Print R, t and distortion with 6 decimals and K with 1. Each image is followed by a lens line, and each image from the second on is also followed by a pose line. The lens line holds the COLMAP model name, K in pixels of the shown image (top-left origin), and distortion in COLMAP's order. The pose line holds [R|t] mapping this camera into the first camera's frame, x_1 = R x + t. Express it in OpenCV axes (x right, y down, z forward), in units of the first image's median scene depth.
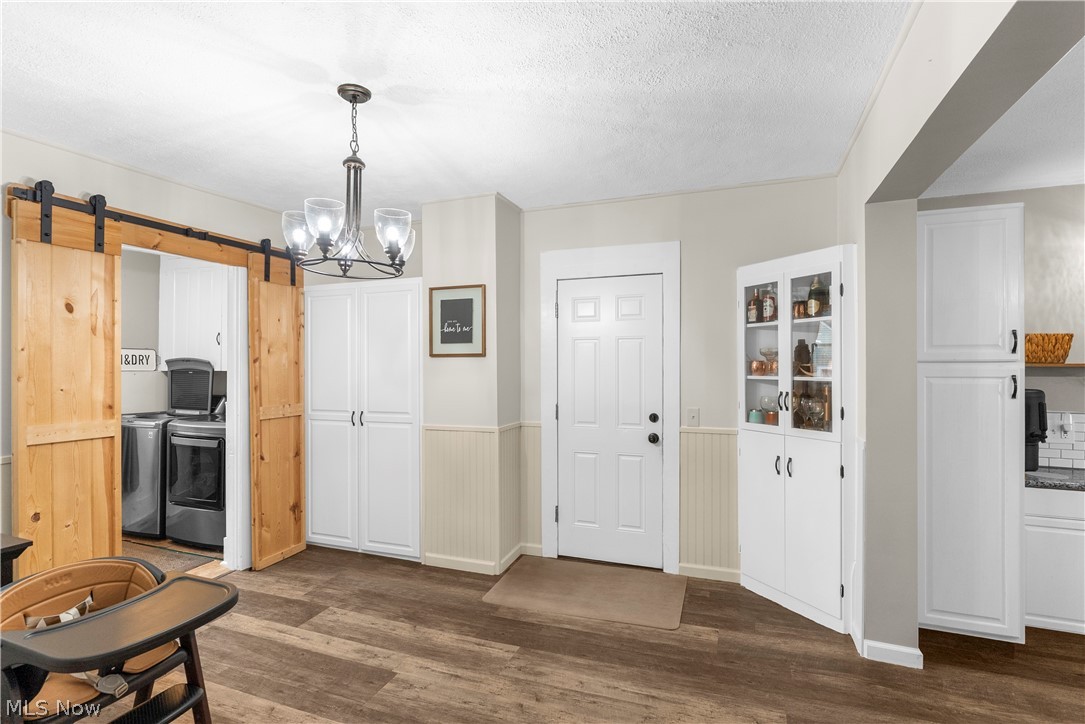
lens RADIAL K [[524.5, 0, 539.4], [0, 524.5, 365.1], [0, 0, 1]] dist [0.001747, 0.000056]
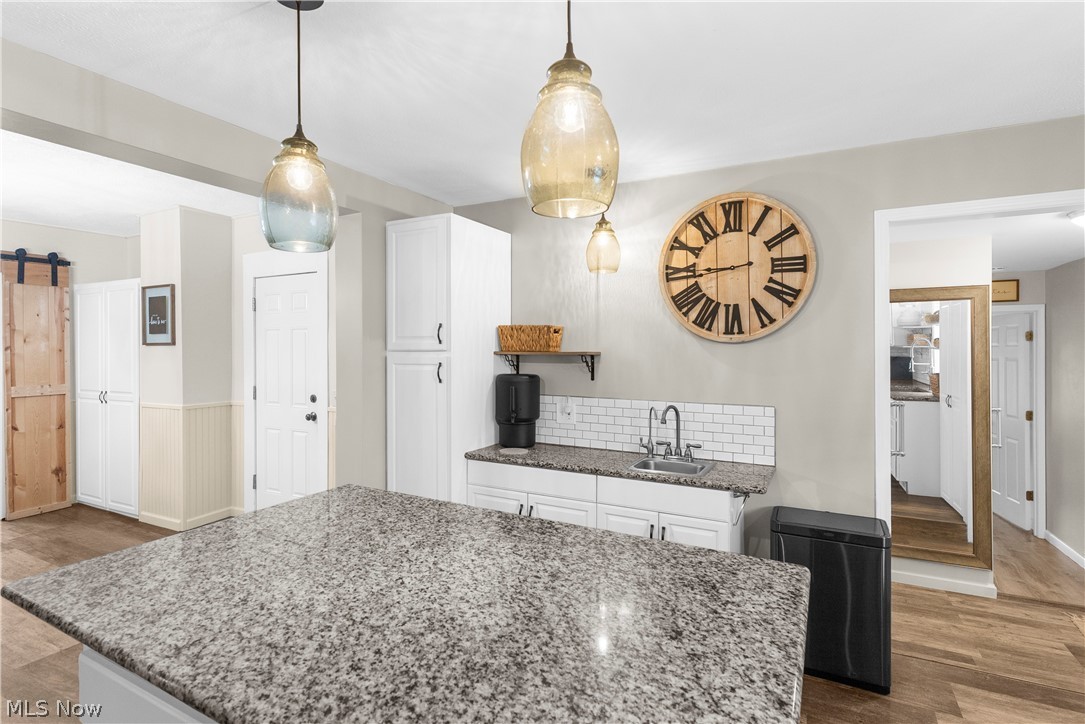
lens RADIAL K [[539.7, 0, 545.8], [0, 539.7, 349.4], [0, 0, 1]] dist [0.001266, 0.000061]
pose [[0.993462, -0.000926, -0.114162, 0.836483], [0.001099, 0.999998, 0.001456, -0.007440], [0.114161, -0.001572, 0.993461, -0.104500]]
